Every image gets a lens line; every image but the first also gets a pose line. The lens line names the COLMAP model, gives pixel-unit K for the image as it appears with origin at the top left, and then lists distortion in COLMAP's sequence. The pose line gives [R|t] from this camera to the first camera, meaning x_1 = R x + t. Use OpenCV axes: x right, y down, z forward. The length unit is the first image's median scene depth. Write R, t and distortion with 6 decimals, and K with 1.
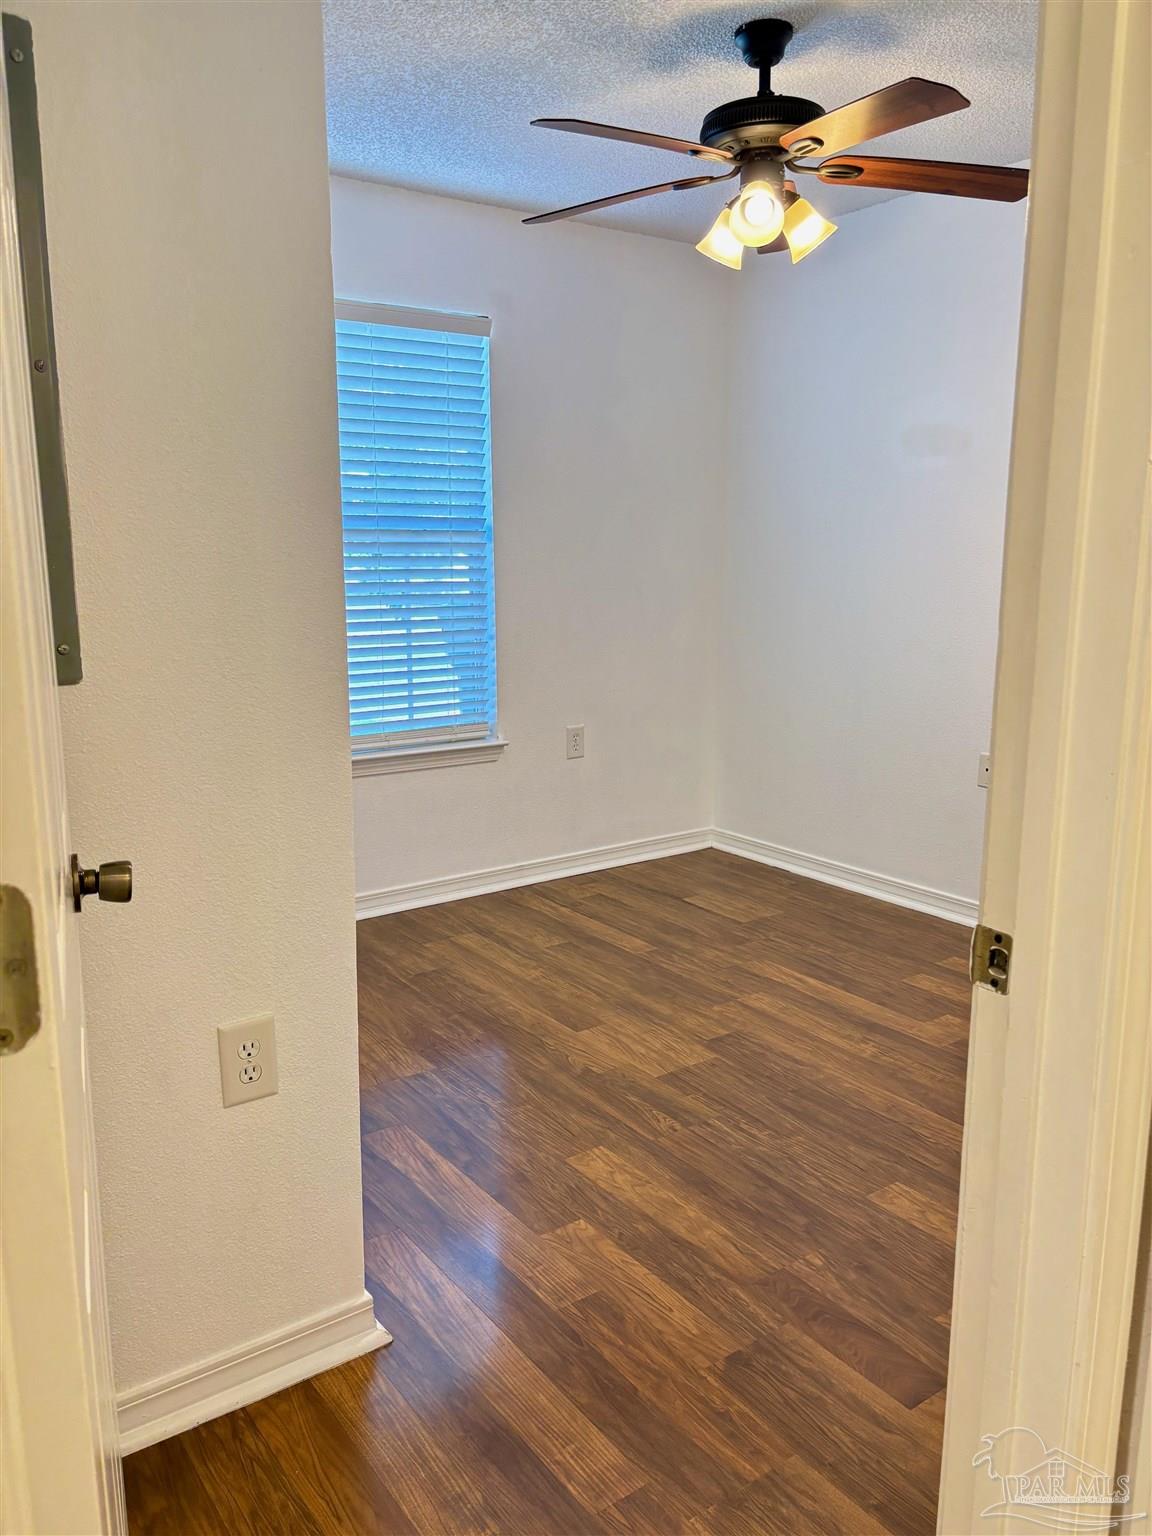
lens RADIAL K [[1161.6, 0, 576.0], [0, 1161.6, 768.0], [0, 0, 1]] dist [0.115064, -0.129266]
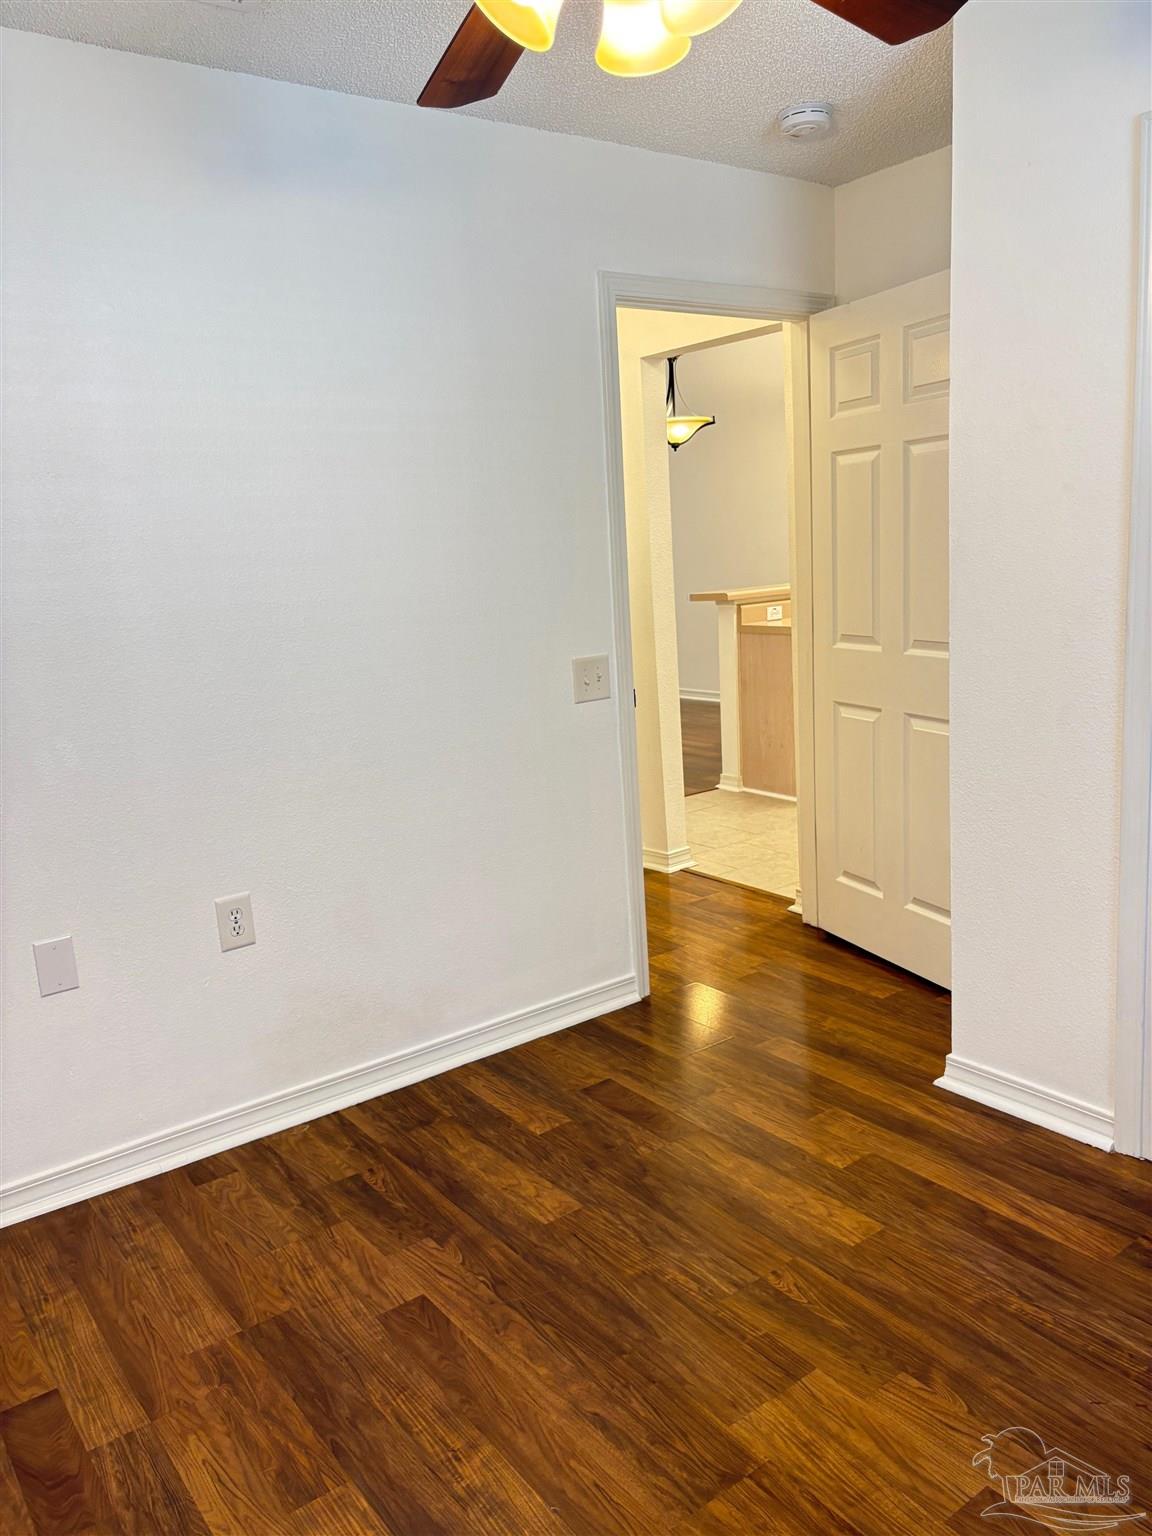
lens RADIAL K [[1161.6, 0, 576.0], [0, 1161.6, 768.0], [0, 0, 1]] dist [0.115064, -0.129266]
pose [[-0.998554, 0.053717, 0.002251, 0.211655], [0.050682, 0.926504, 0.372855, -0.366325], [0.017943, 0.372430, -0.927887, 1.698919]]
